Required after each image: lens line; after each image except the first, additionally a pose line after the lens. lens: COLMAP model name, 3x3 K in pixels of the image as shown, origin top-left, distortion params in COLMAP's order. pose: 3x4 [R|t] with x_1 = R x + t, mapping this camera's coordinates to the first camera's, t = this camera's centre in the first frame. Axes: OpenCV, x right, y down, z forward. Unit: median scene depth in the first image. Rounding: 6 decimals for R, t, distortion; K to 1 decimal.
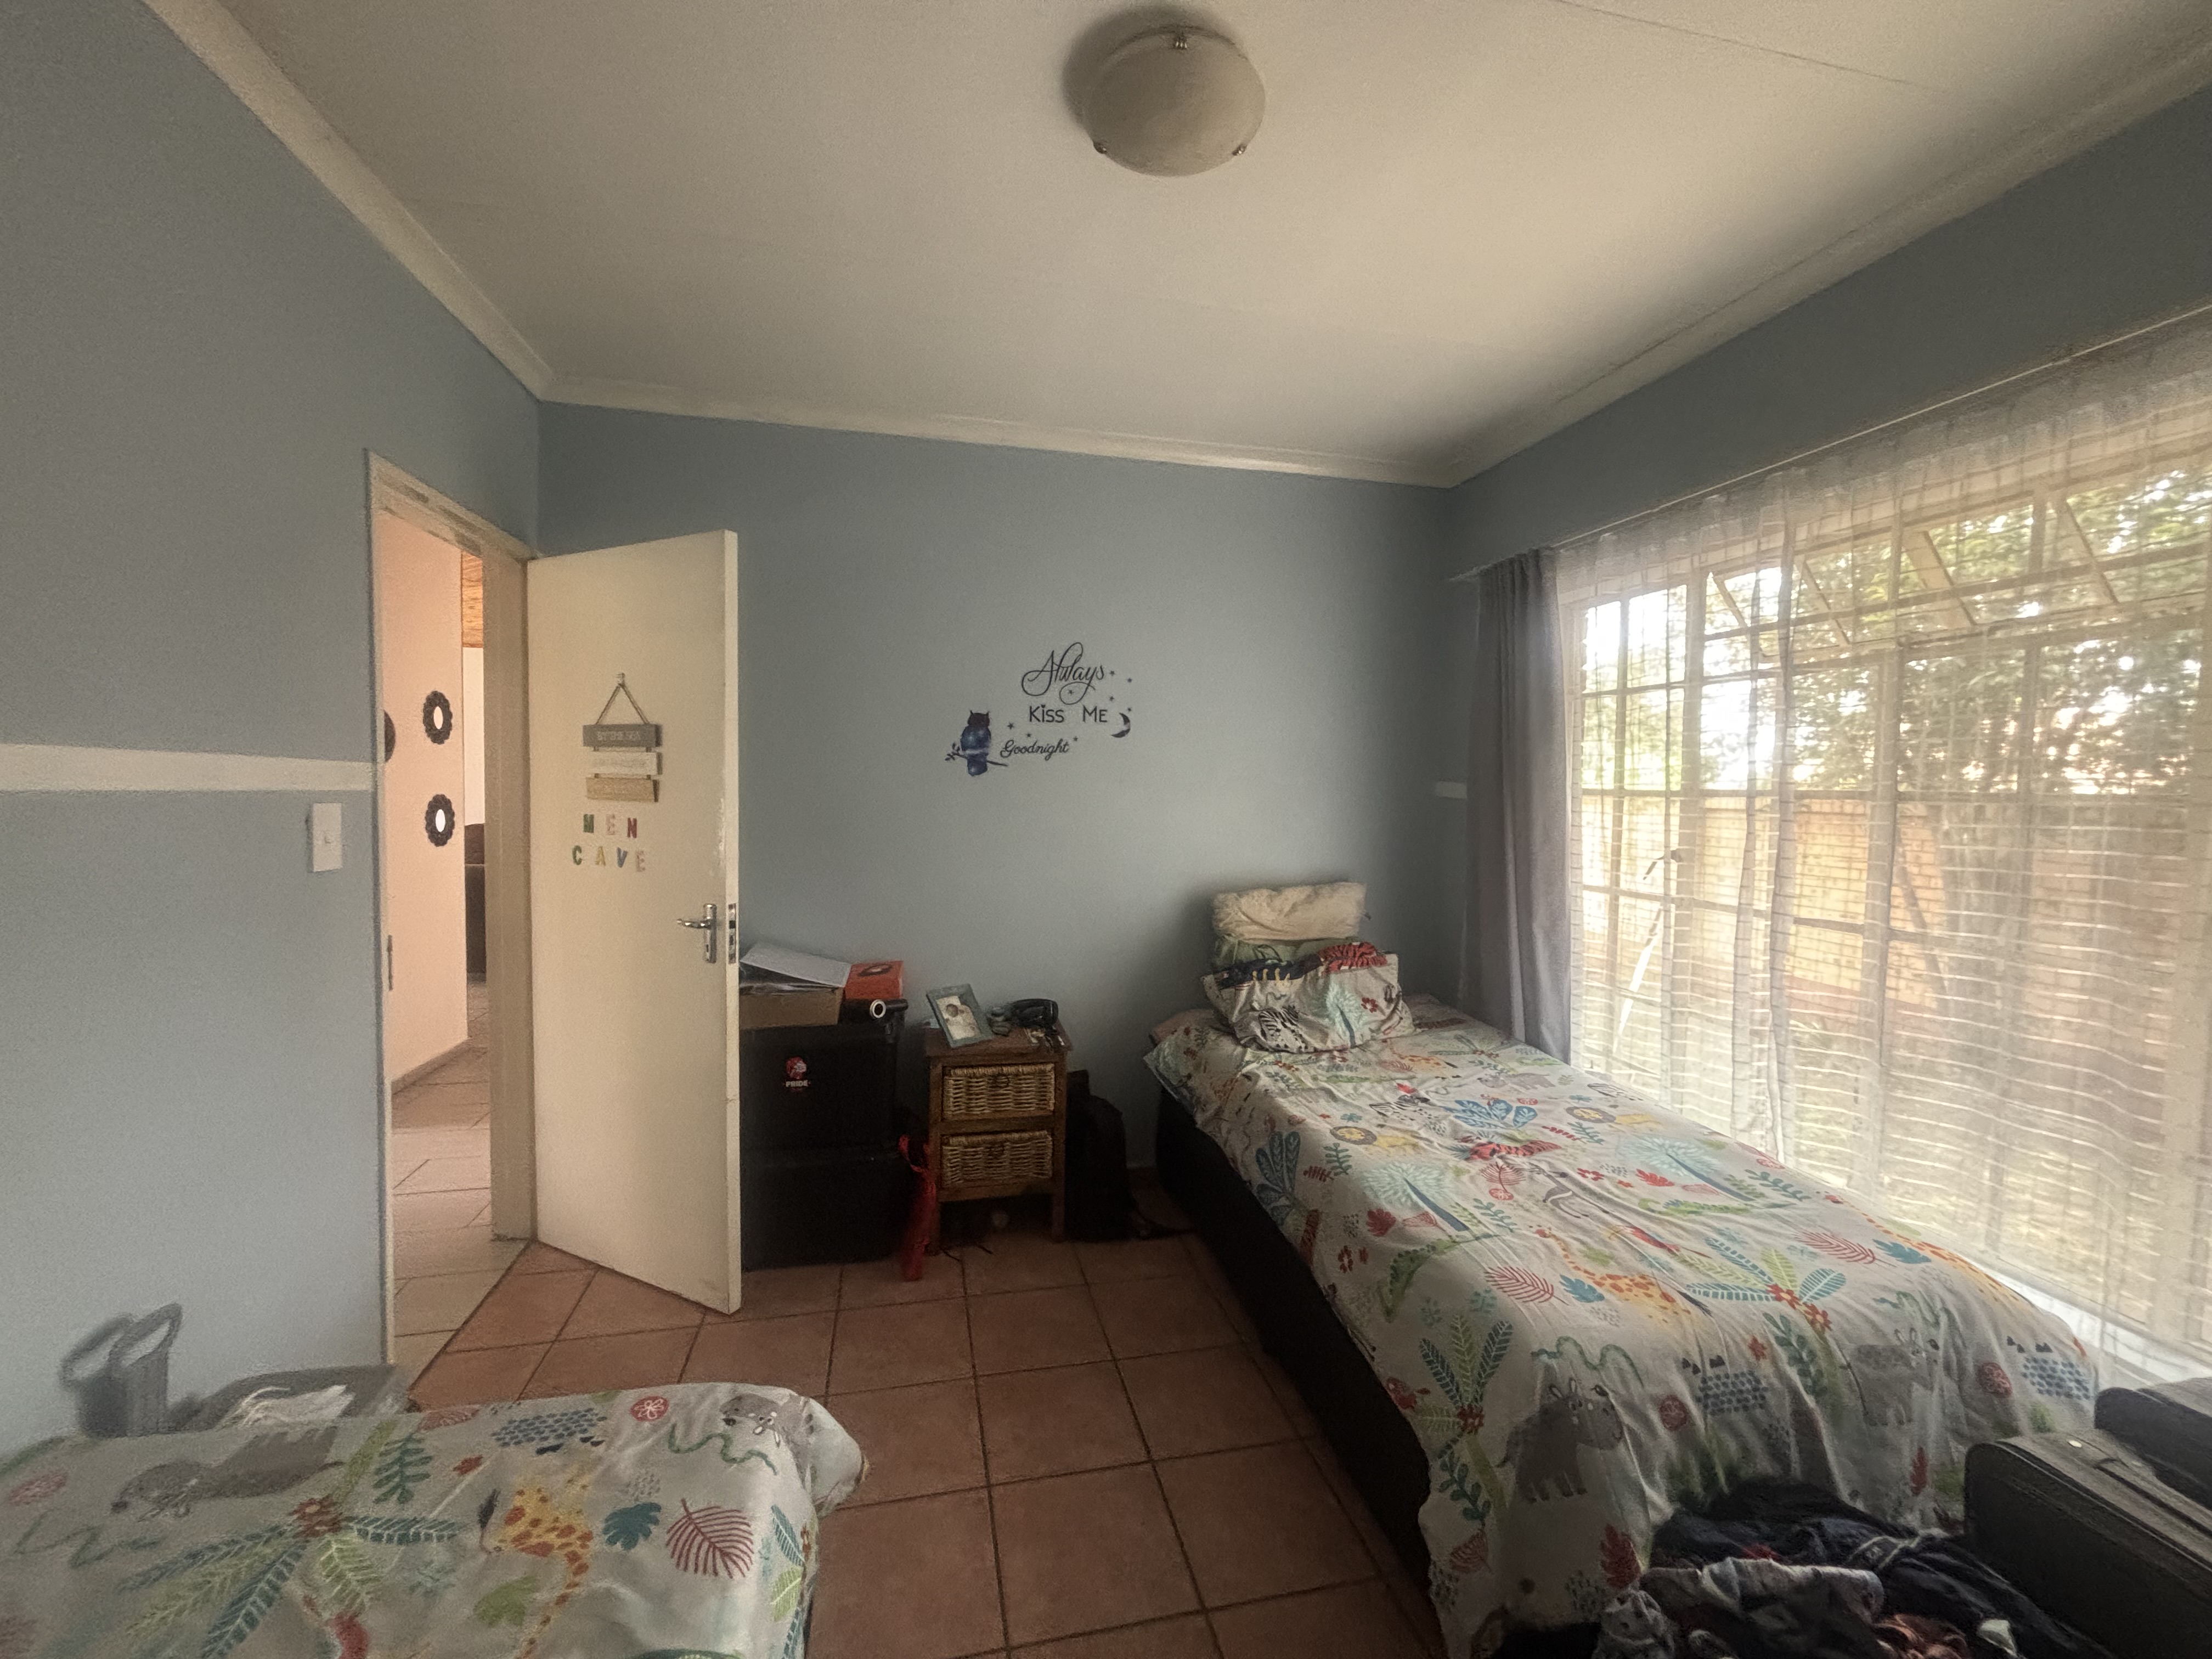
lens RADIAL K [[884.9, 0, 1110.7], [0, 884.9, 823.9], [0, 0, 1]] dist [0.001198, -0.000744]
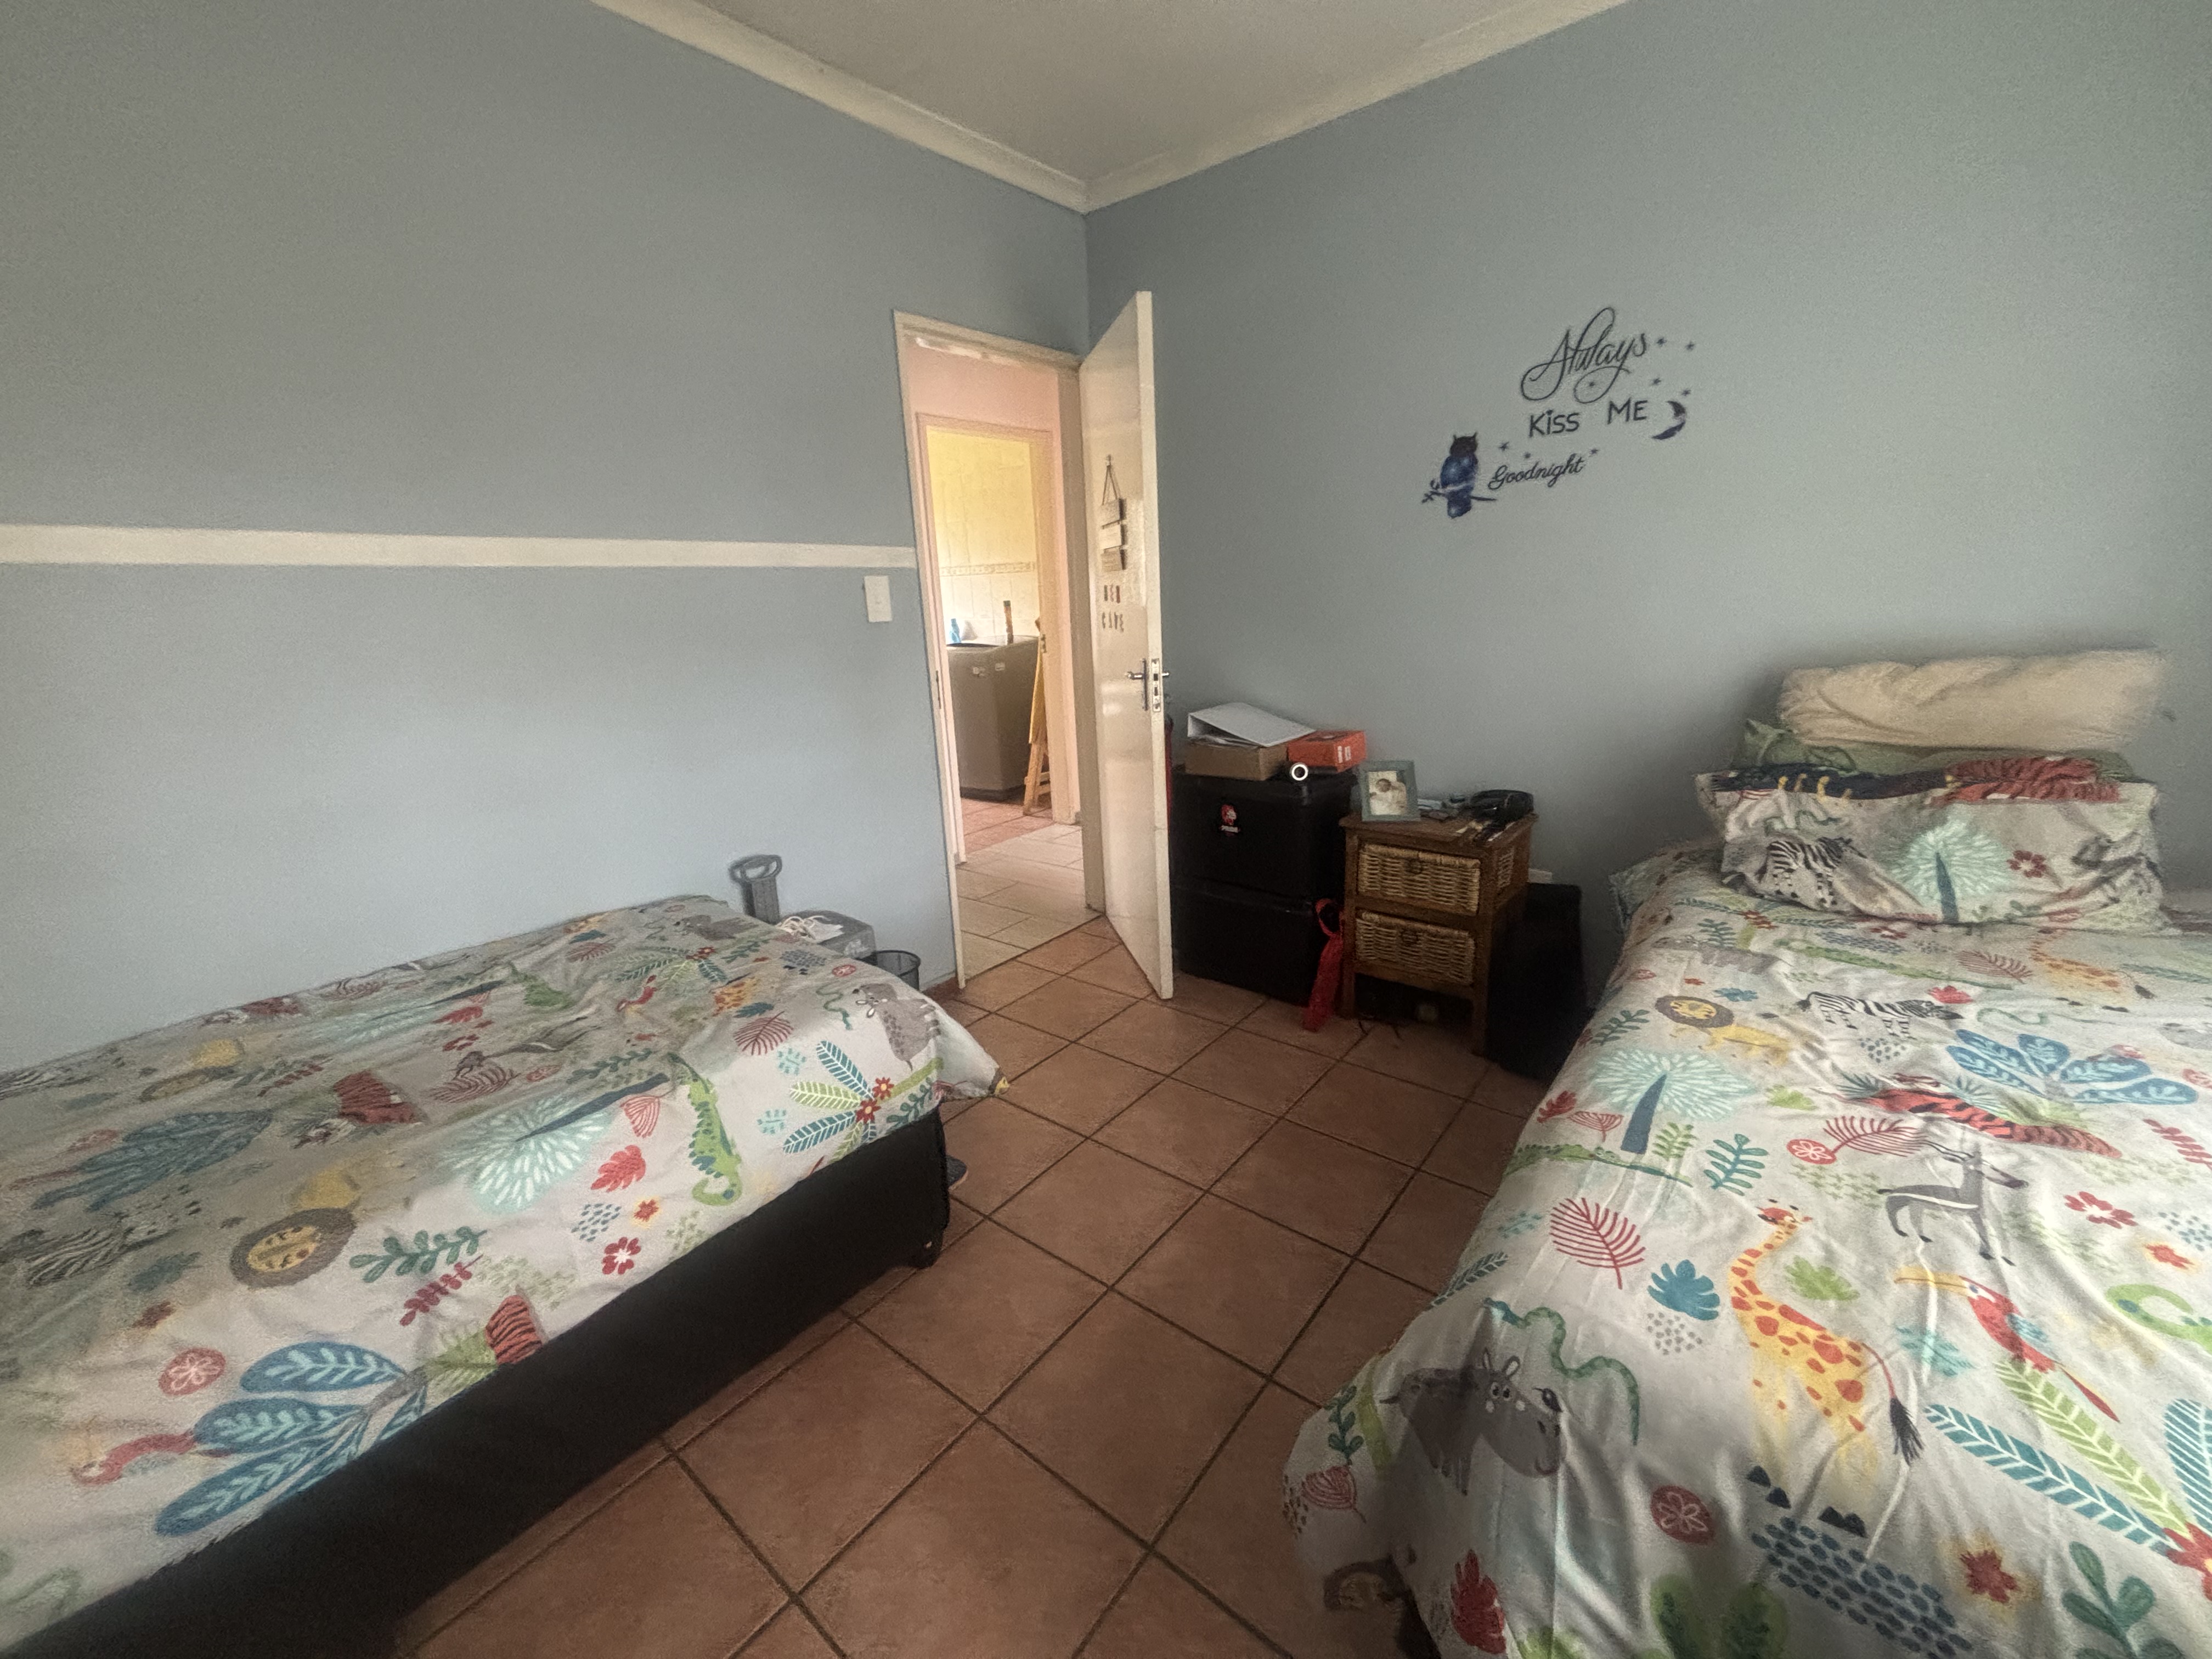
lens RADIAL K [[887.7, 0, 1102.7], [0, 887.7, 826.5], [0, 0, 1]] dist [-0.001541, -0.000666]
pose [[0.619059, 0.155875, -0.769720, 0.411798], [0.021892, 0.976299, 0.215316, 0.053202], [0.785039, -0.150144, 0.600974, 0.229184]]
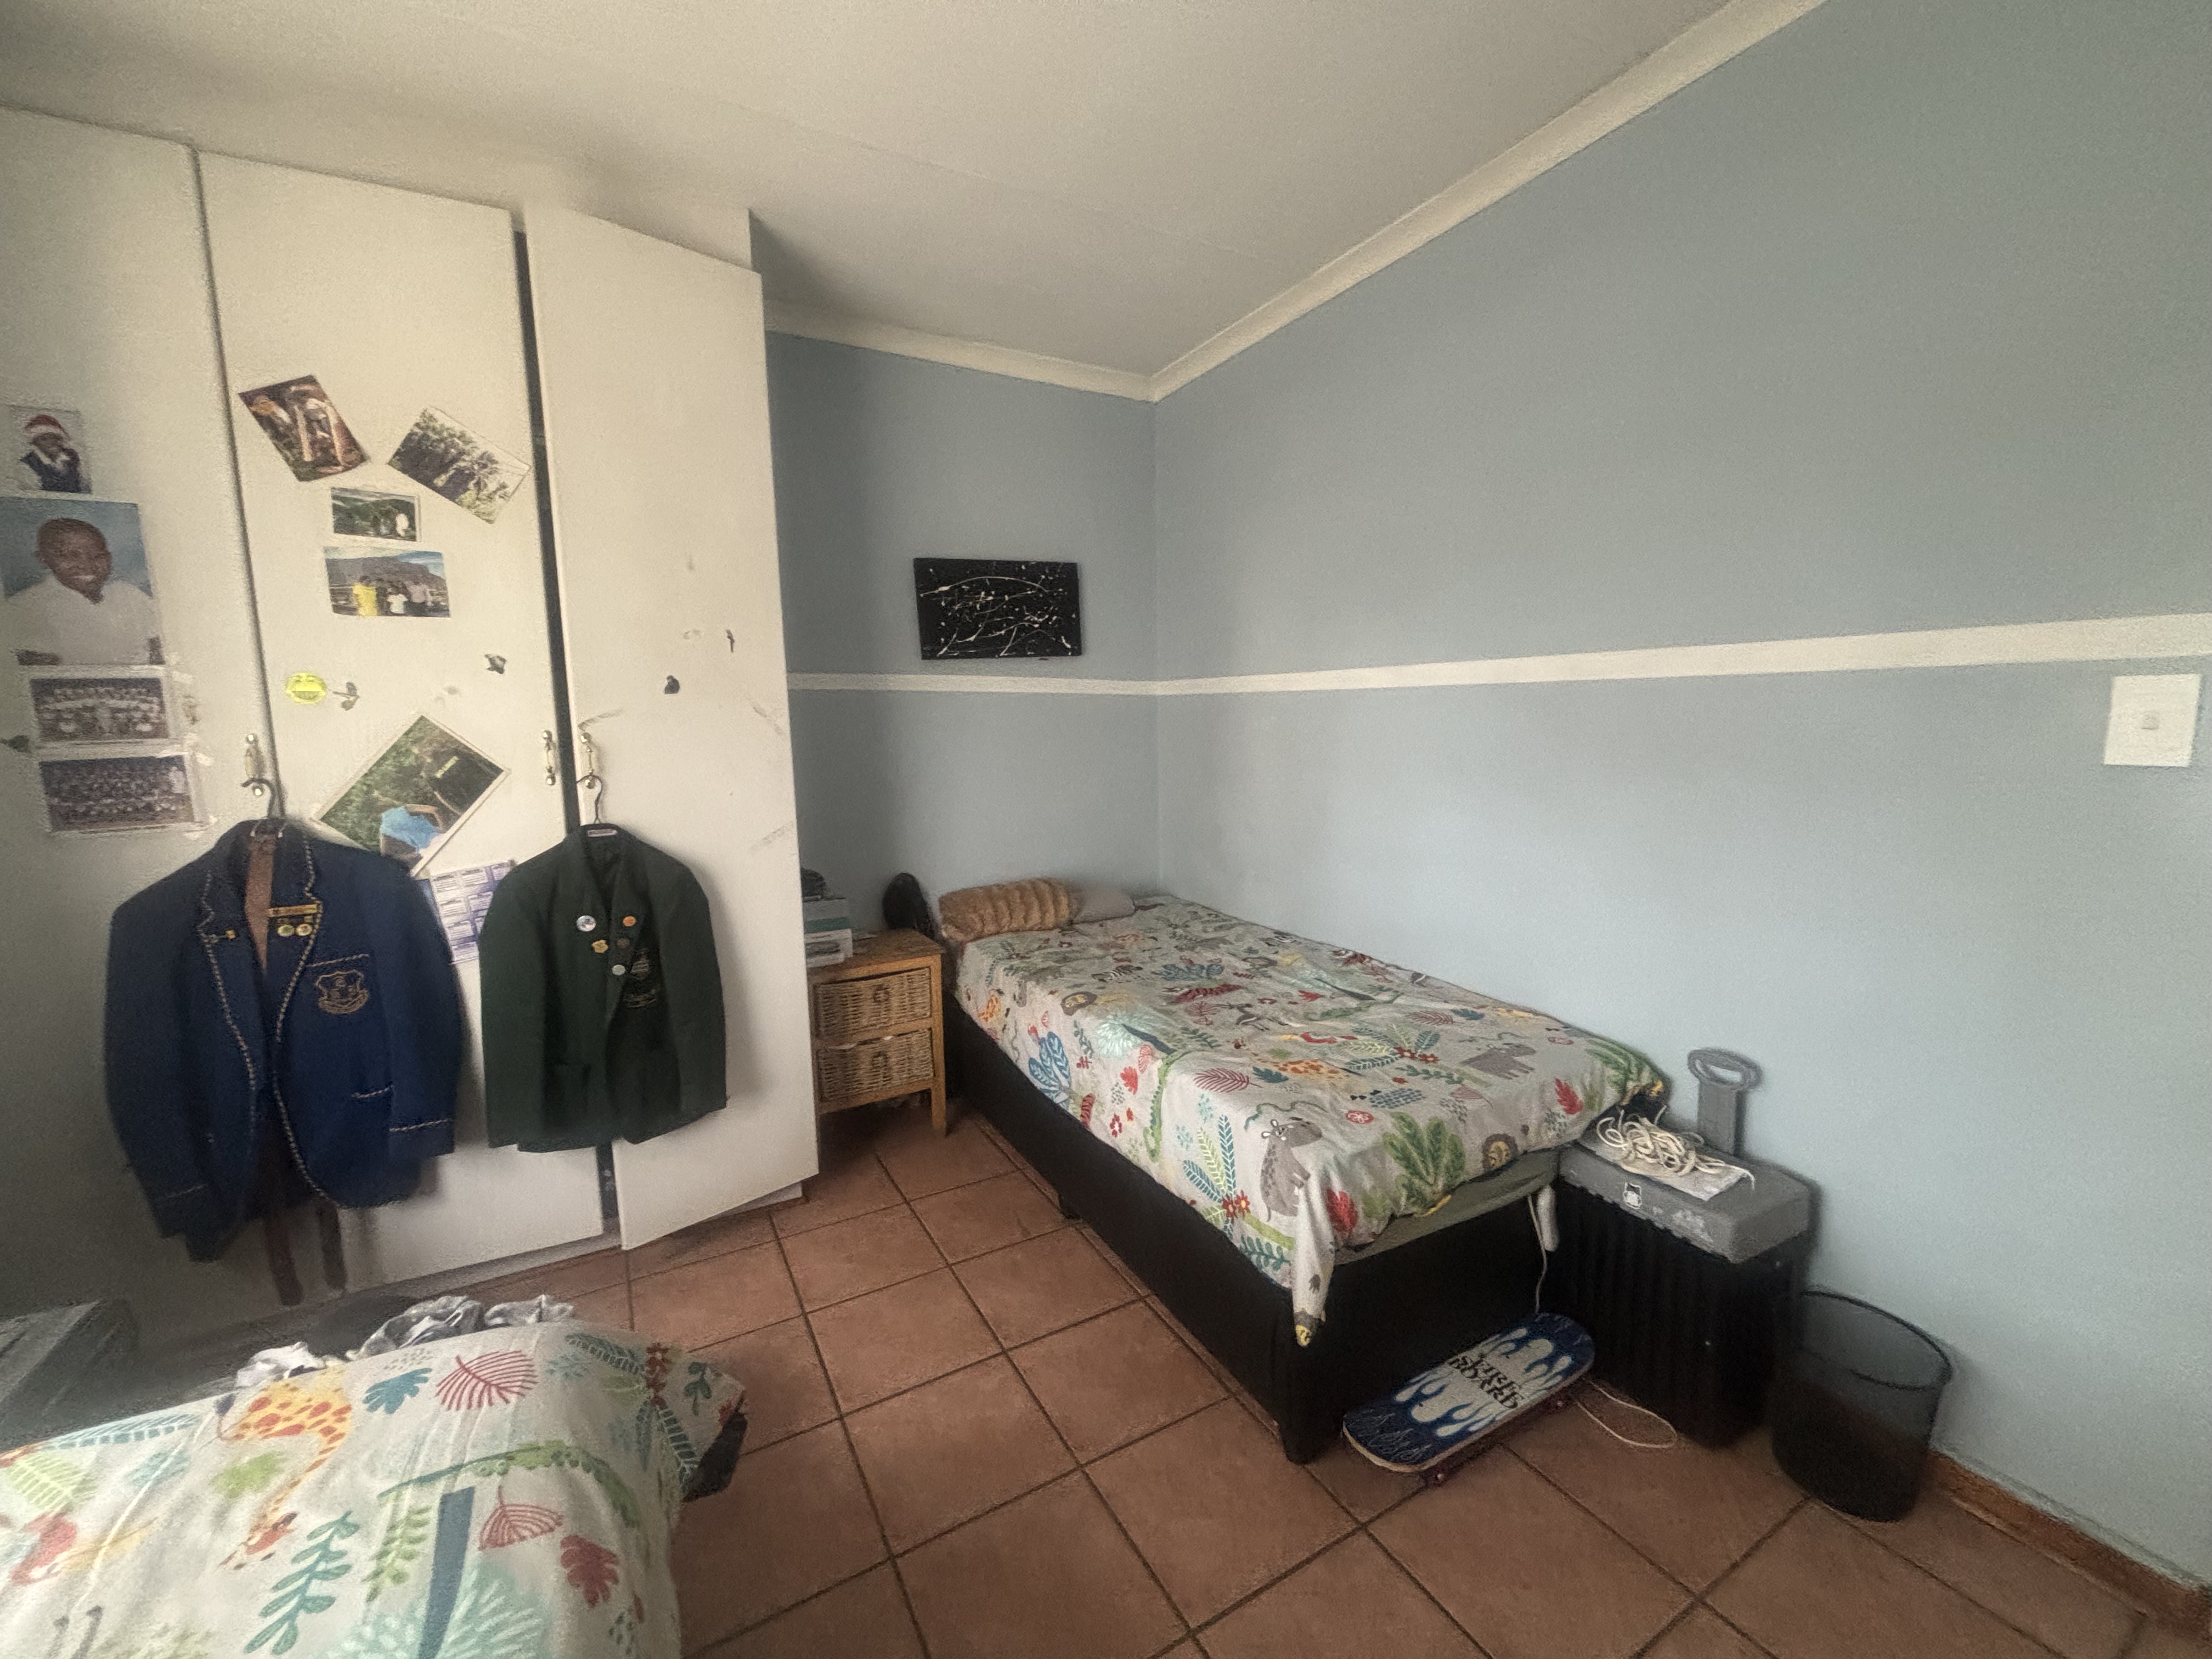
lens RADIAL K [[879.7, 0, 1106.0], [0, 879.7, 829.5], [0, 0, 1]] dist [-0.001528, -0.000679]
pose [[-0.956284, 0.030955, -0.290796, 0.119397], [-0.015704, 0.987511, 0.156764, 0.001334], [0.292017, 0.154477, -0.943855, 1.010681]]
